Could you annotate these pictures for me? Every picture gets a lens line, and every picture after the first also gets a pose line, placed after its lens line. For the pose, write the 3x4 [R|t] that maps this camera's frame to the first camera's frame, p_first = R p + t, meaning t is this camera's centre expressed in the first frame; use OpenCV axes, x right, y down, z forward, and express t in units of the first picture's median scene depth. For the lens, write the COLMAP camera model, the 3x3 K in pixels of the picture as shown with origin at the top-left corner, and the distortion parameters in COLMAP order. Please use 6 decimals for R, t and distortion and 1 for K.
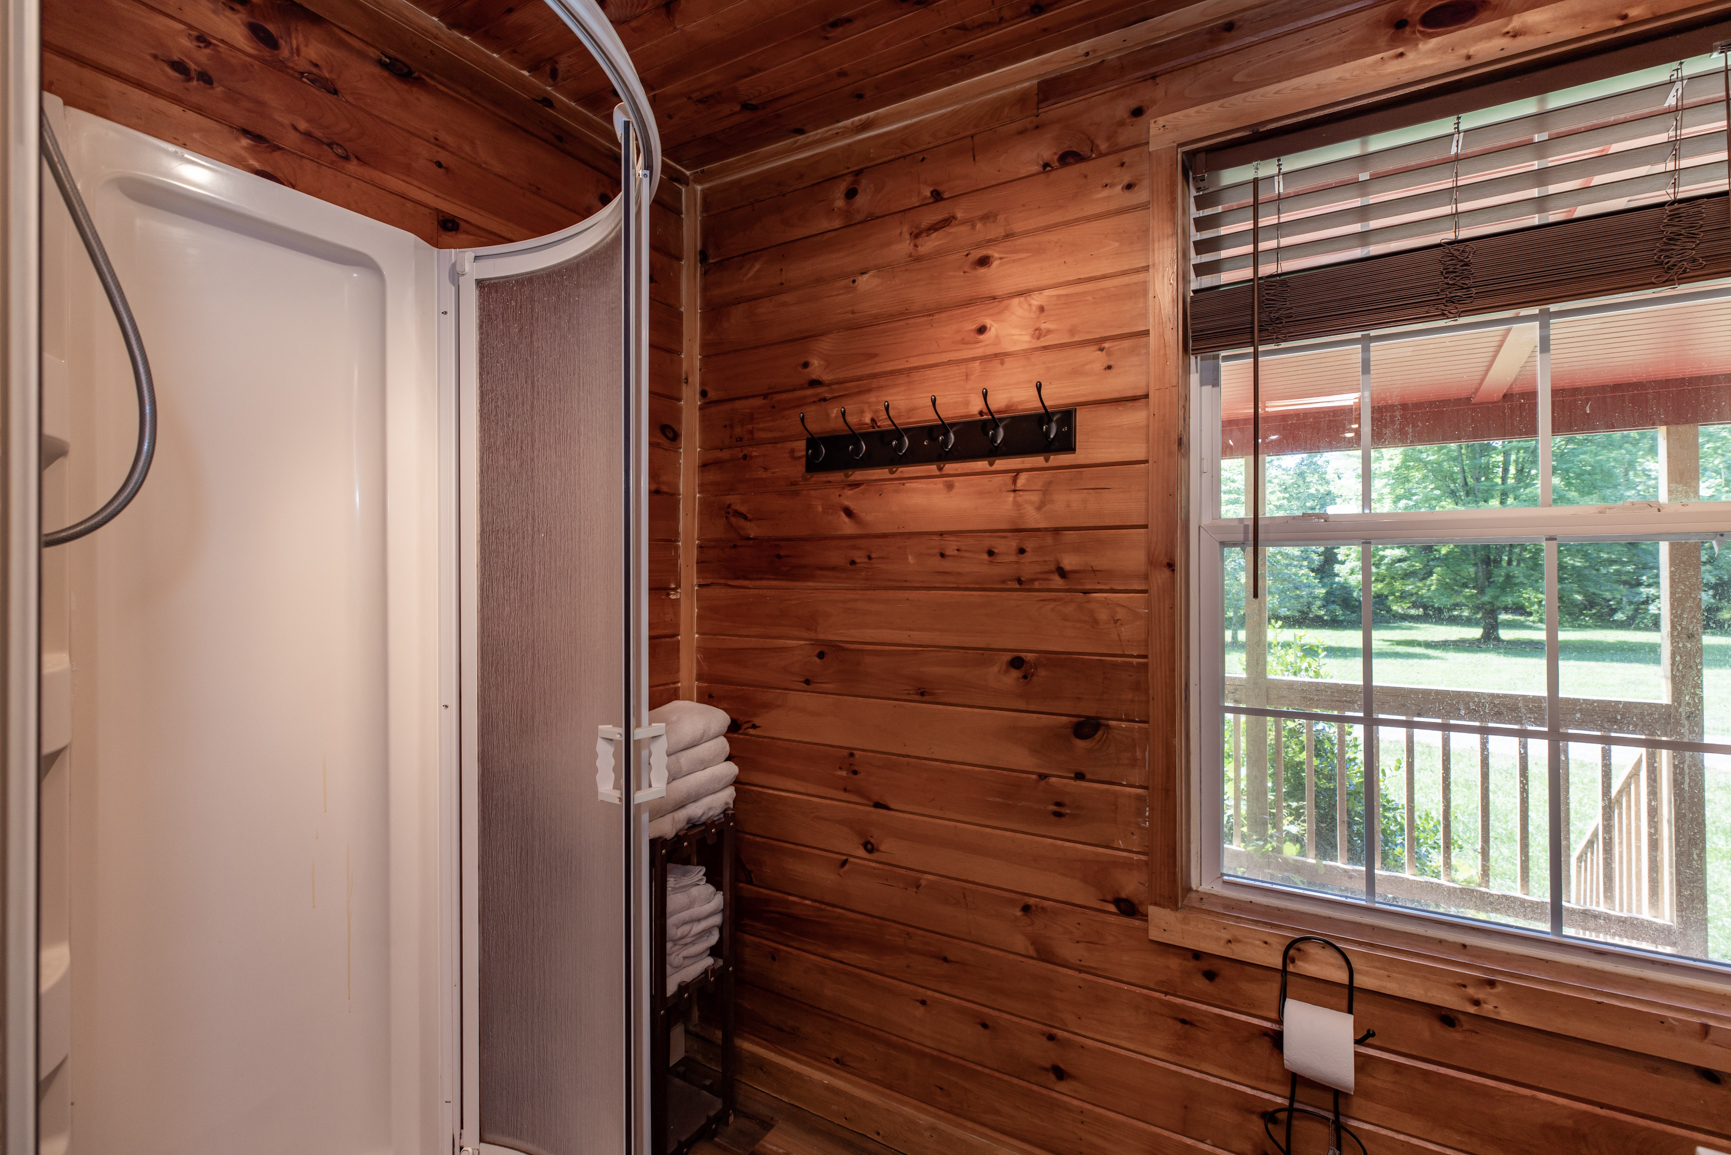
lens RADIAL K [[775.4, 0, 867.8], [0, 775.4, 573.0], [0, 0, 1]] dist [0.007627, -0.000713]
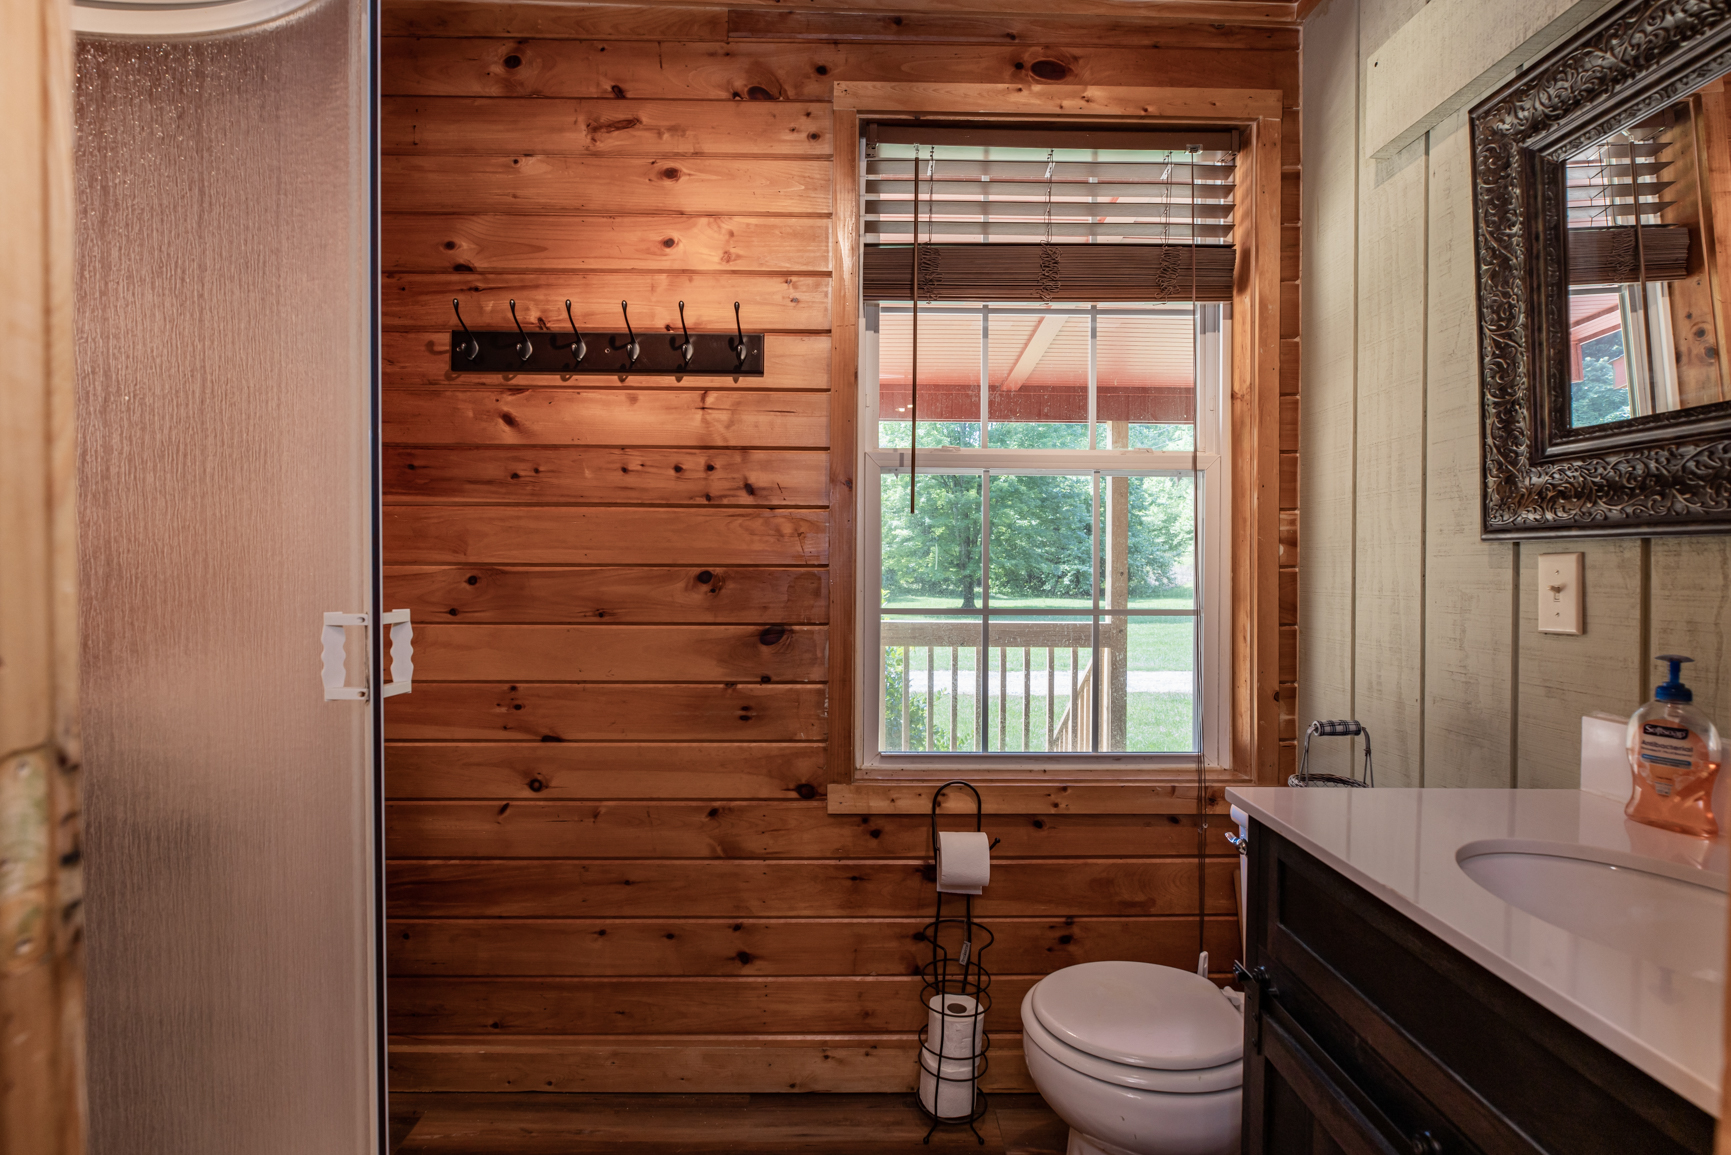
lens RADIAL K [[836.0, 0, 861.9], [0, 836.0, 572.1], [0, 0, 1]] dist [-0.000617, -0.000612]
pose [[0.851730, -0.004539, 0.523961, -0.208209], [-0.008566, 0.999708, 0.022585, 0.081982], [-0.523910, -0.023724, 0.851443, -0.047578]]
